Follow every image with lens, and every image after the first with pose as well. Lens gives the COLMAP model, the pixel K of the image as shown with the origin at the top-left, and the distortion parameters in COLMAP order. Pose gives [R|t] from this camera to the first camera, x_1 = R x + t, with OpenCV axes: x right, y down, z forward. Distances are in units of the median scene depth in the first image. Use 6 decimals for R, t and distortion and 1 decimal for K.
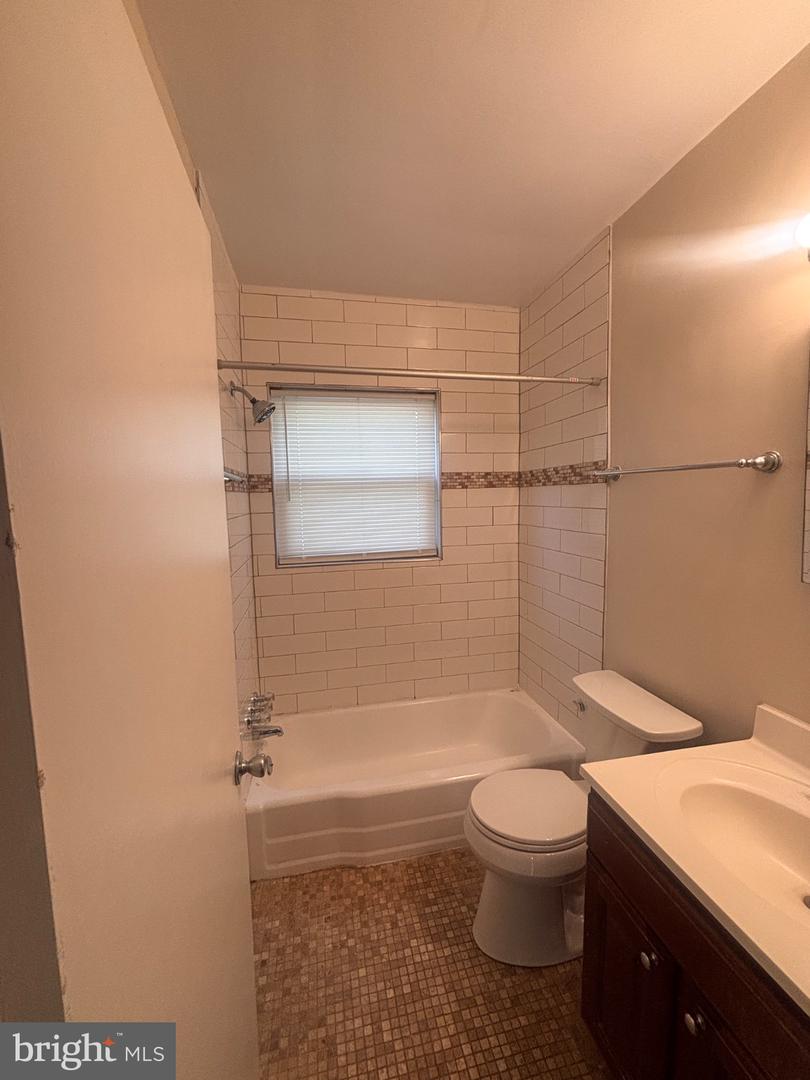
lens RADIAL K [[437.1, 0, 403.1], [0, 437.1, 539.8], [0, 0, 1]] dist [-0.002407, 0.000568]
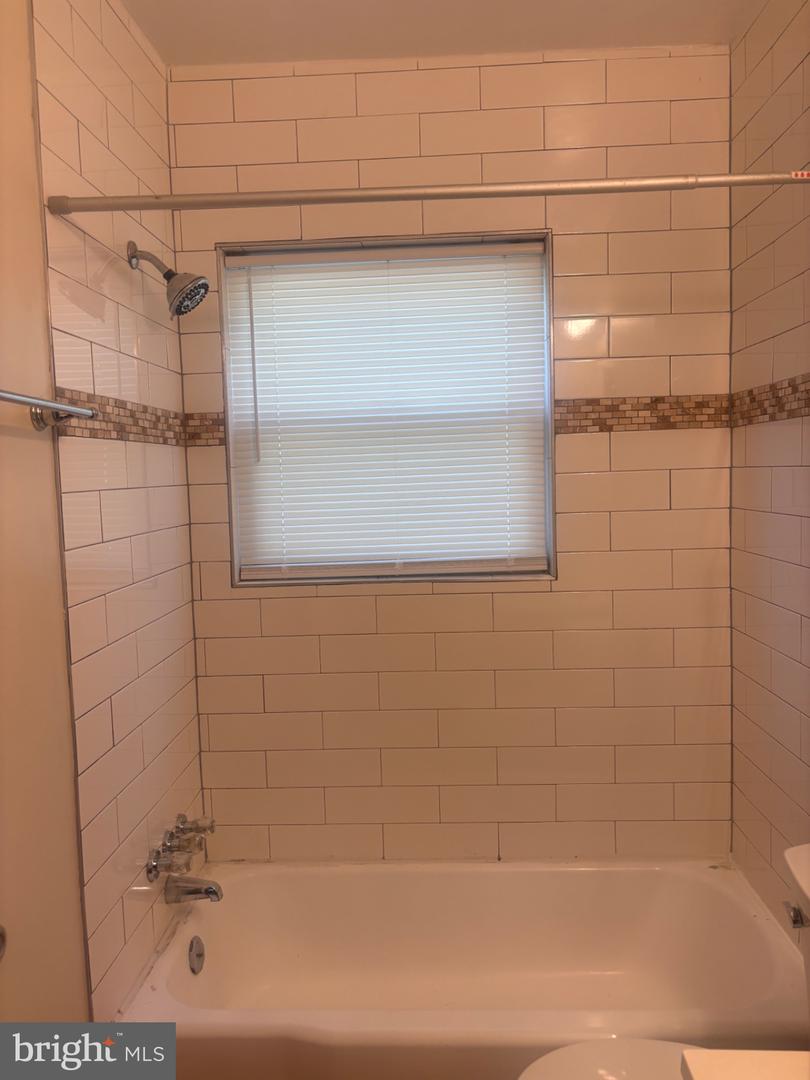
lens RADIAL K [[825.2, 0, 401.1], [0, 825.2, 537.5], [0, 0, 1]] dist [0.005298, 0.001103]
pose [[0.966874, 0.010895, -0.255020, 0.172631], [-0.015013, 0.999786, -0.014208, 0.016255], [0.254811, 0.017566, 0.966831, 0.072879]]
